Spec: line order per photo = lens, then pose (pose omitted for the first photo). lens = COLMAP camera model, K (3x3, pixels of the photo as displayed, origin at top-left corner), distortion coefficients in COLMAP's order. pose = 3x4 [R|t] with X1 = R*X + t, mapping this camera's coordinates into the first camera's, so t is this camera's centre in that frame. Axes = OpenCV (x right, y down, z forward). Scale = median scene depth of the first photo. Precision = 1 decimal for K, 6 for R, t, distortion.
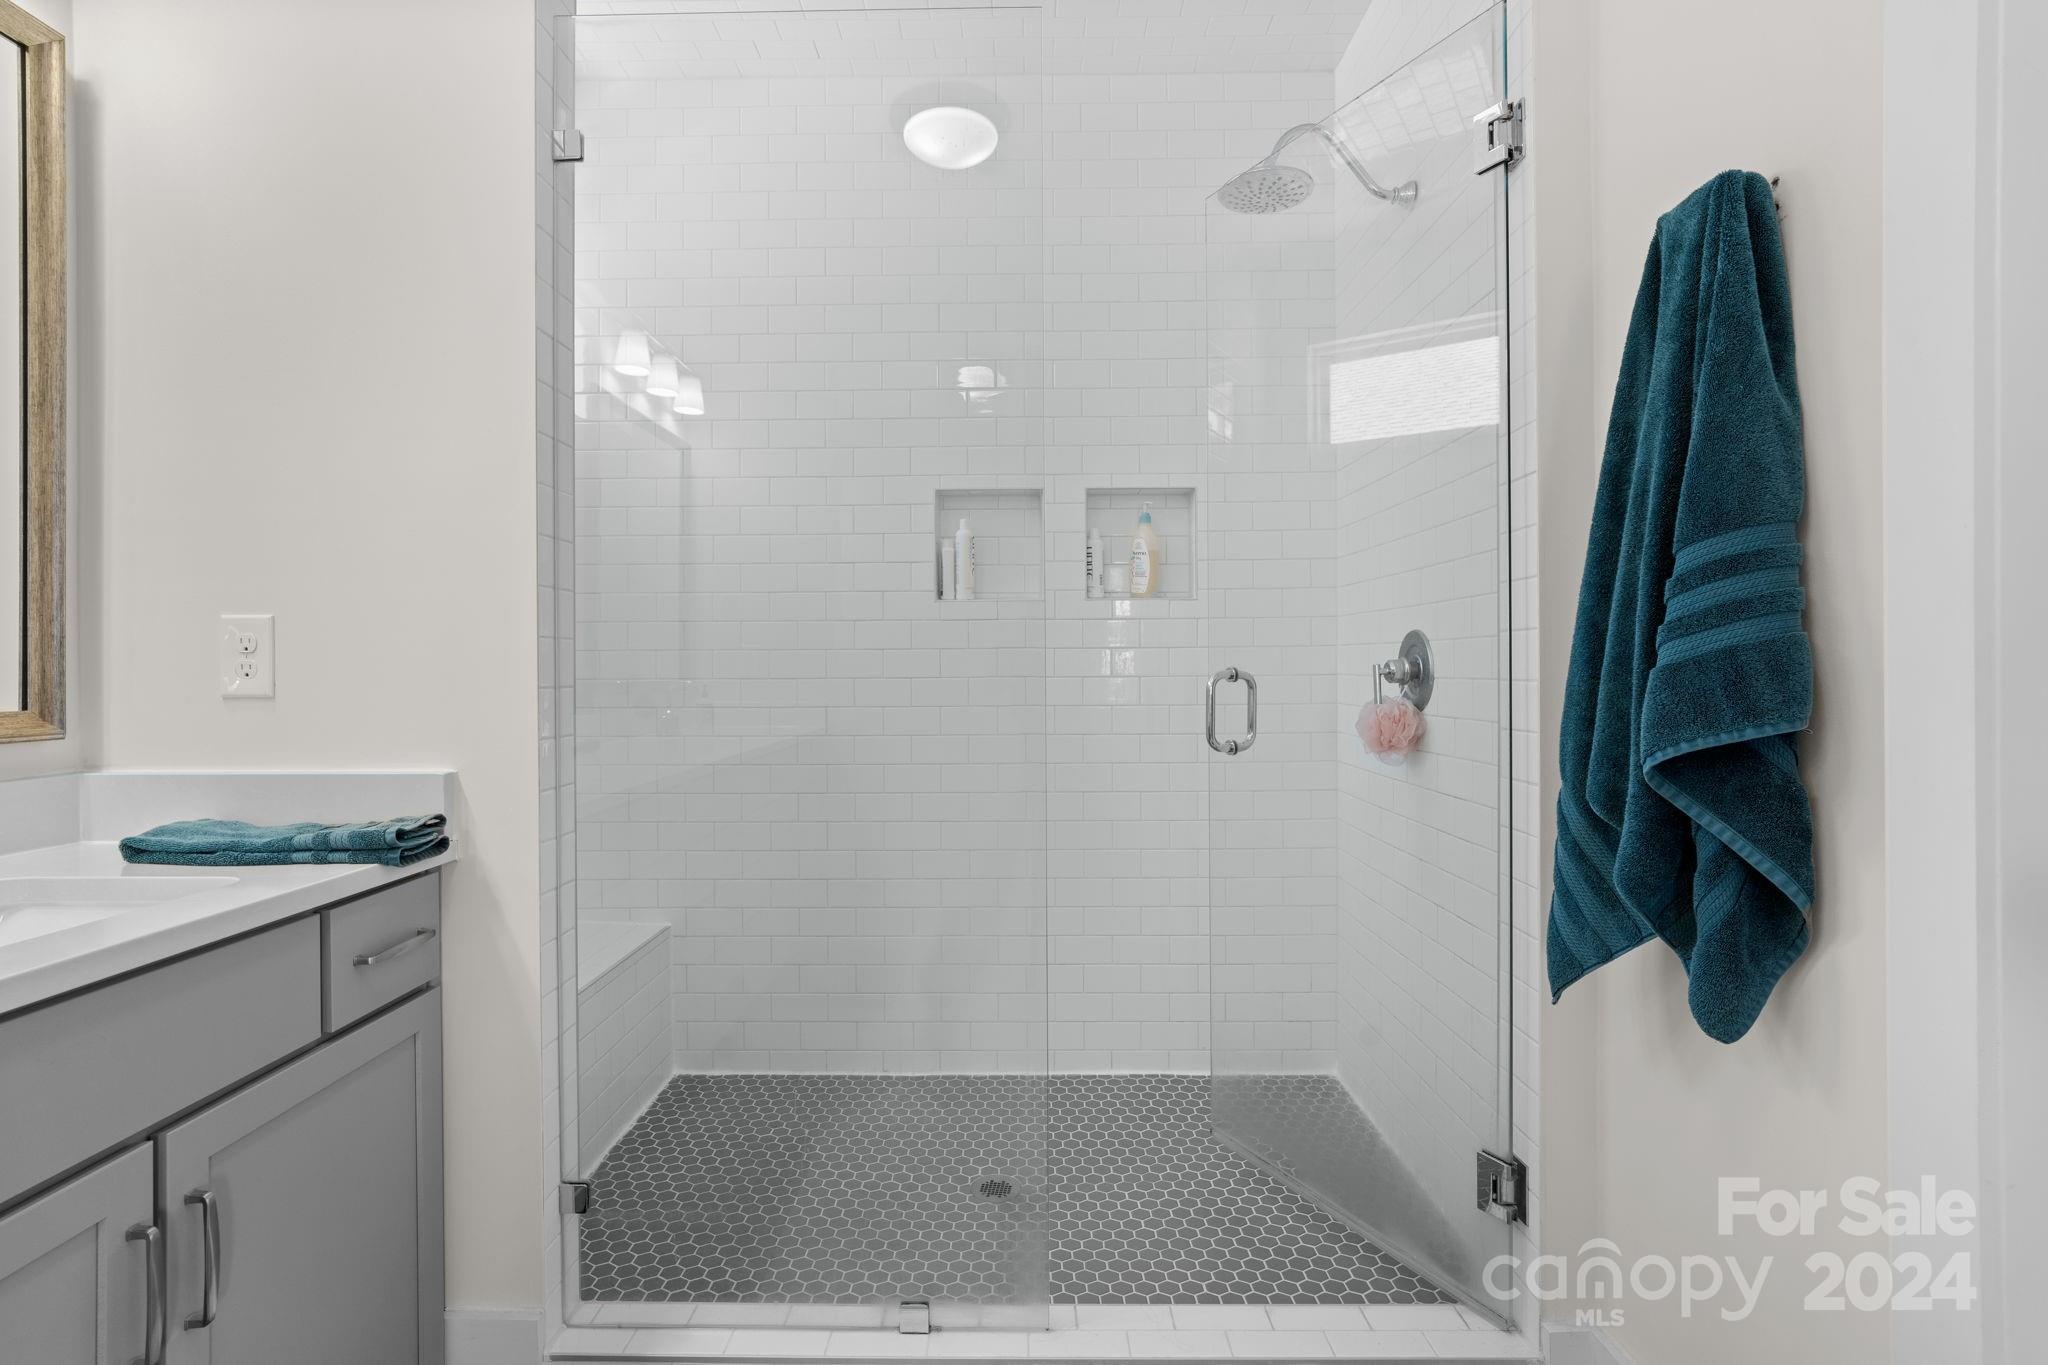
lens RADIAL K [[963.3, 0, 1036.0], [0, 963.3, 672.3], [0, 0, 1]] dist [-0.012671, 0.004966]
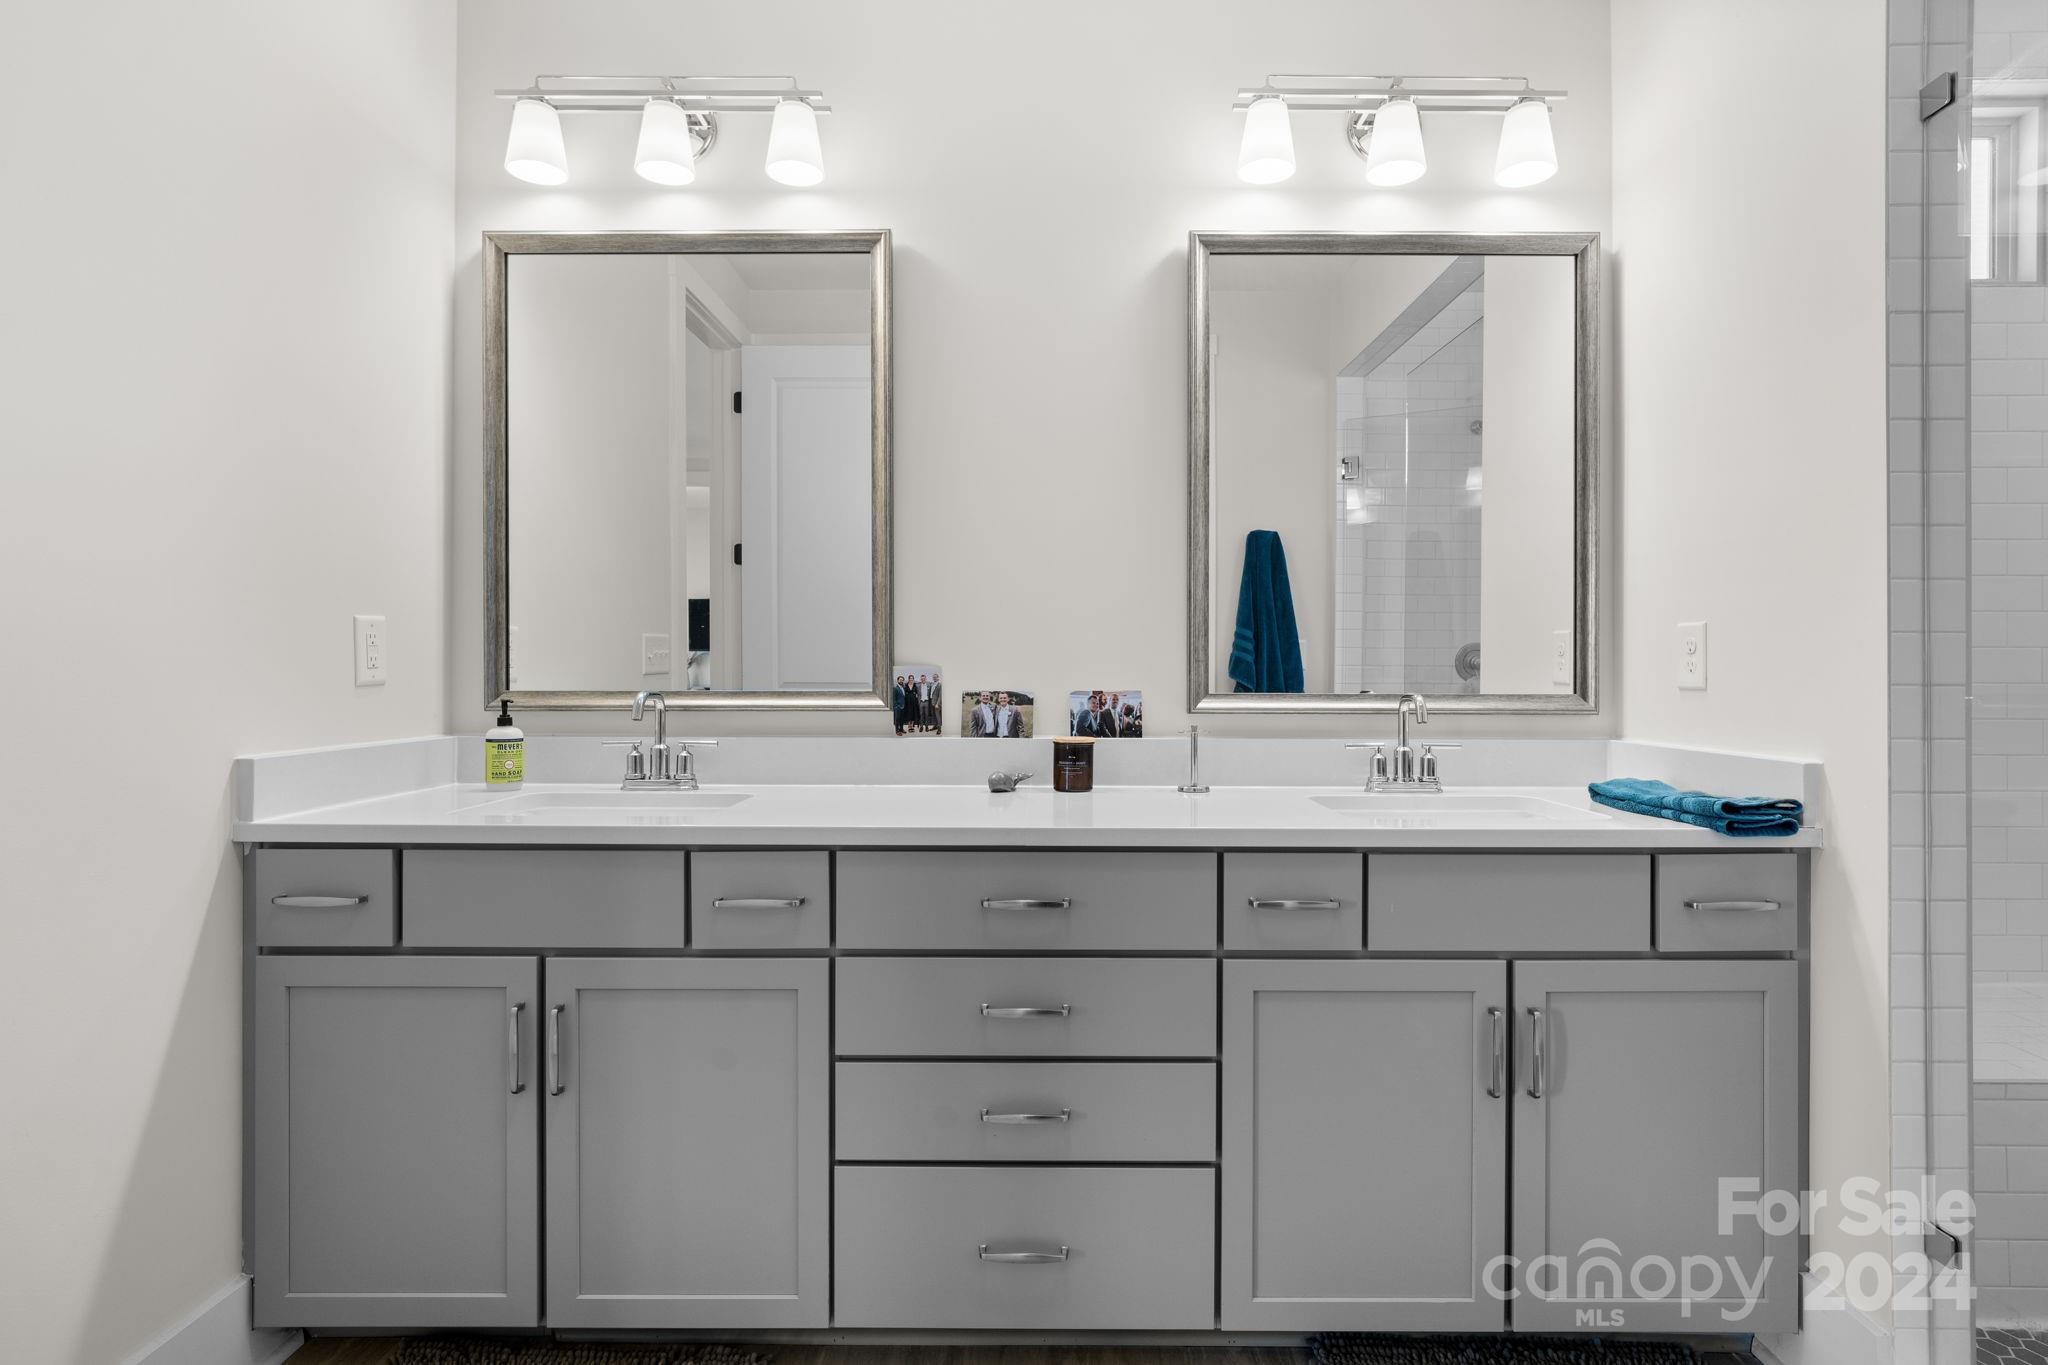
lens RADIAL K [[963.3, 0, 1013.6], [0, 963.3, 670.5], [0, 0, 1]] dist [-0.012671, 0.004966]
pose [[-0.012913, 0.001072, -0.999916, 0.434722], [-0.008411, 0.999964, 0.001180, 0.007597], [0.999881, 0.008426, -0.012904, 0.123843]]
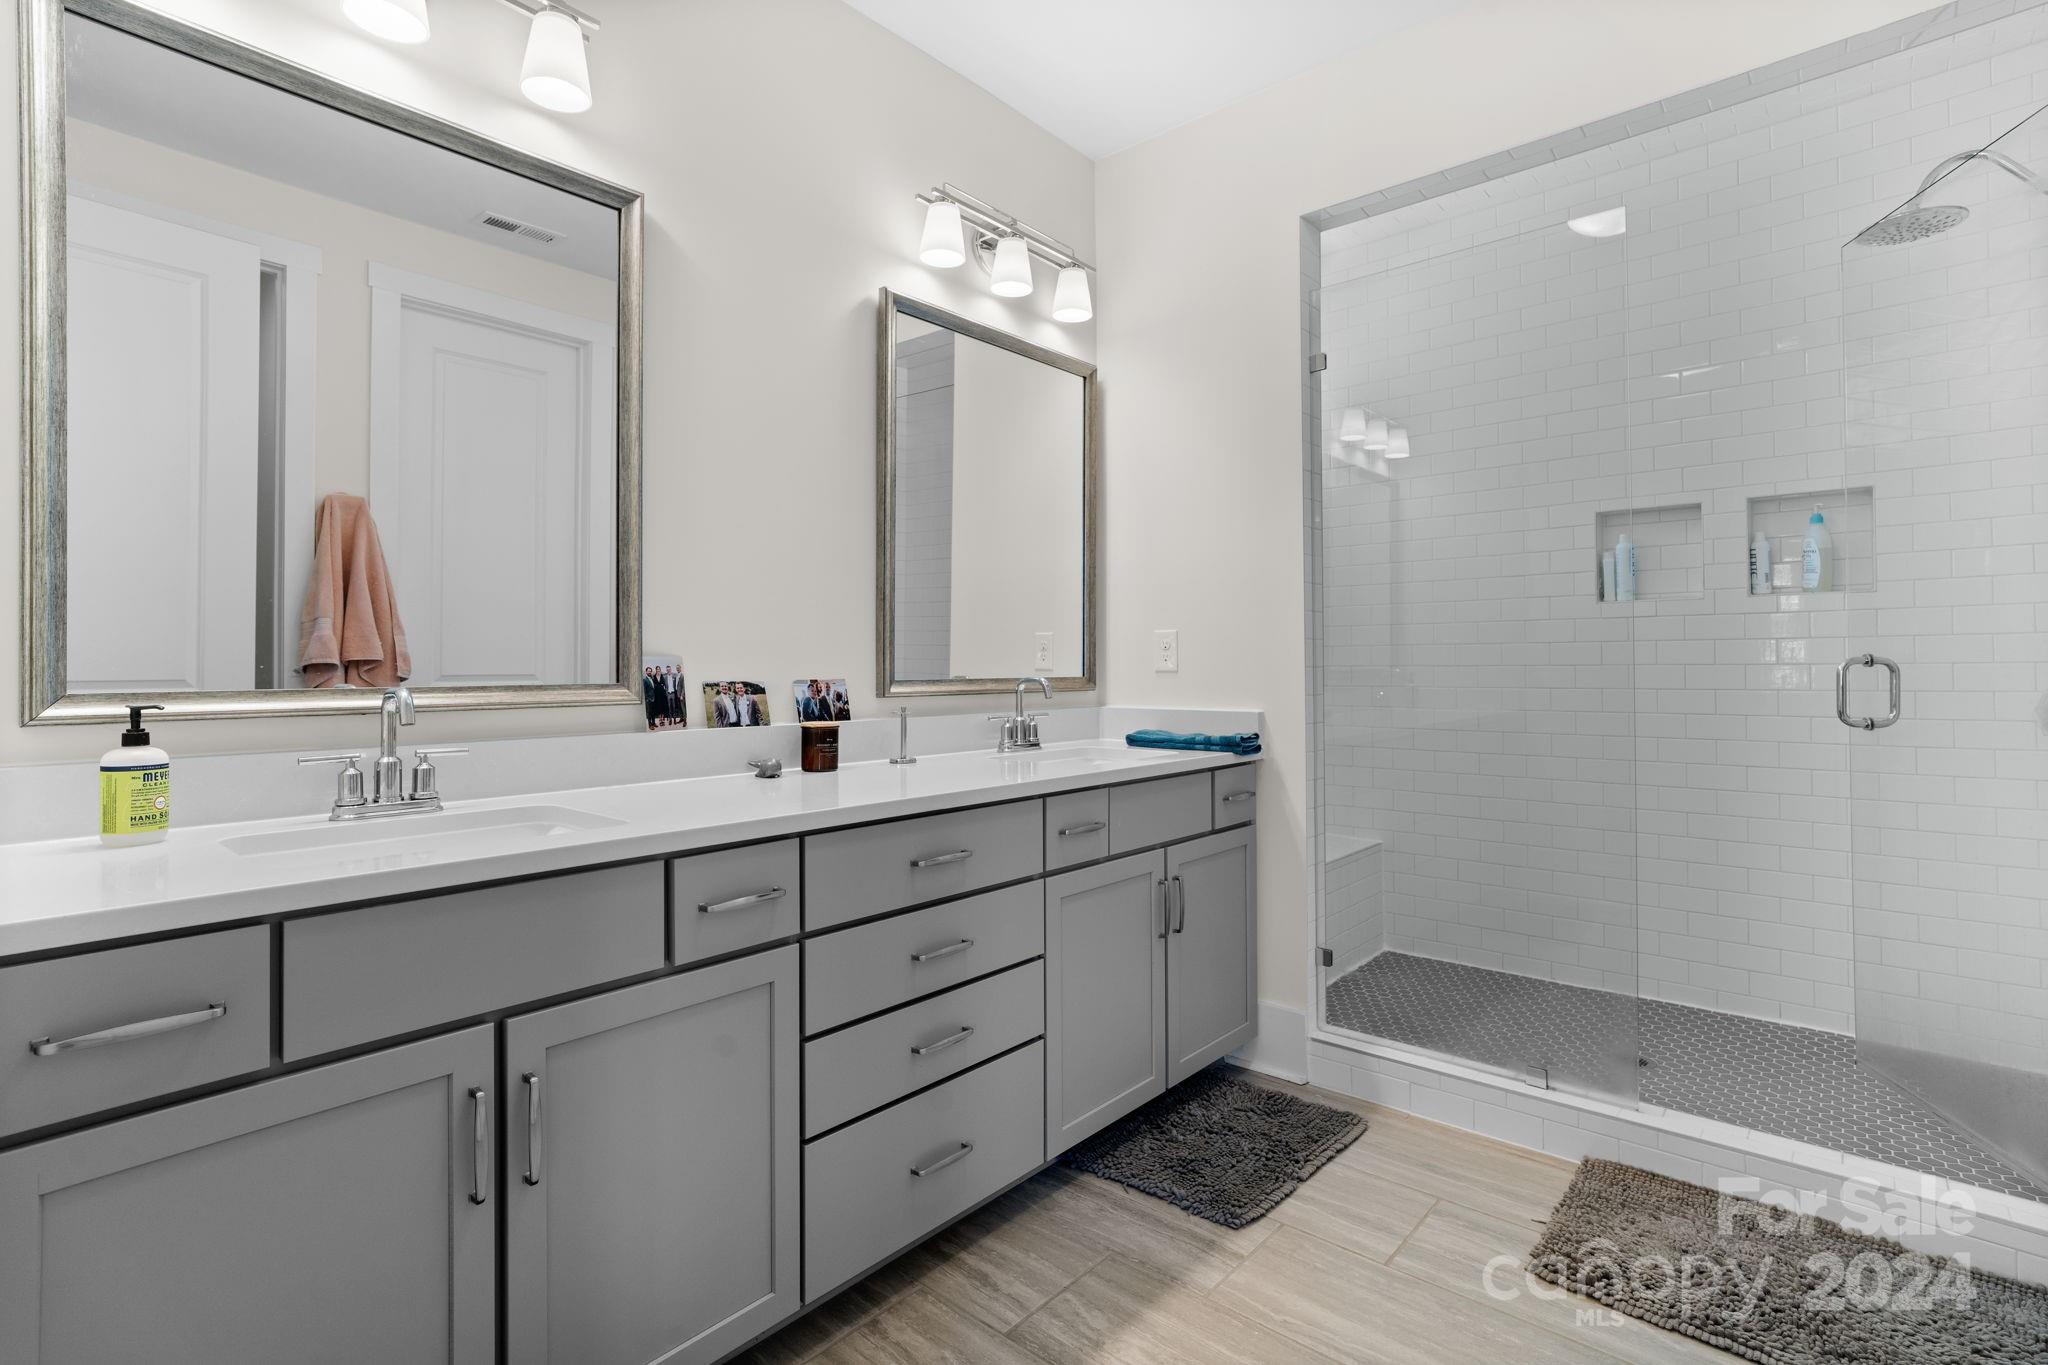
lens RADIAL K [[963.3, 0, 998.3], [0, 963.3, 648.0], [0, 0, 1]] dist [-0.012671, 0.004966]
pose [[0.731575, -0.011276, -0.681668, 0.287045], [-0.003087, 0.999798, -0.019851, 0.017344], [0.681754, 0.016627, 0.731392, -0.698772]]
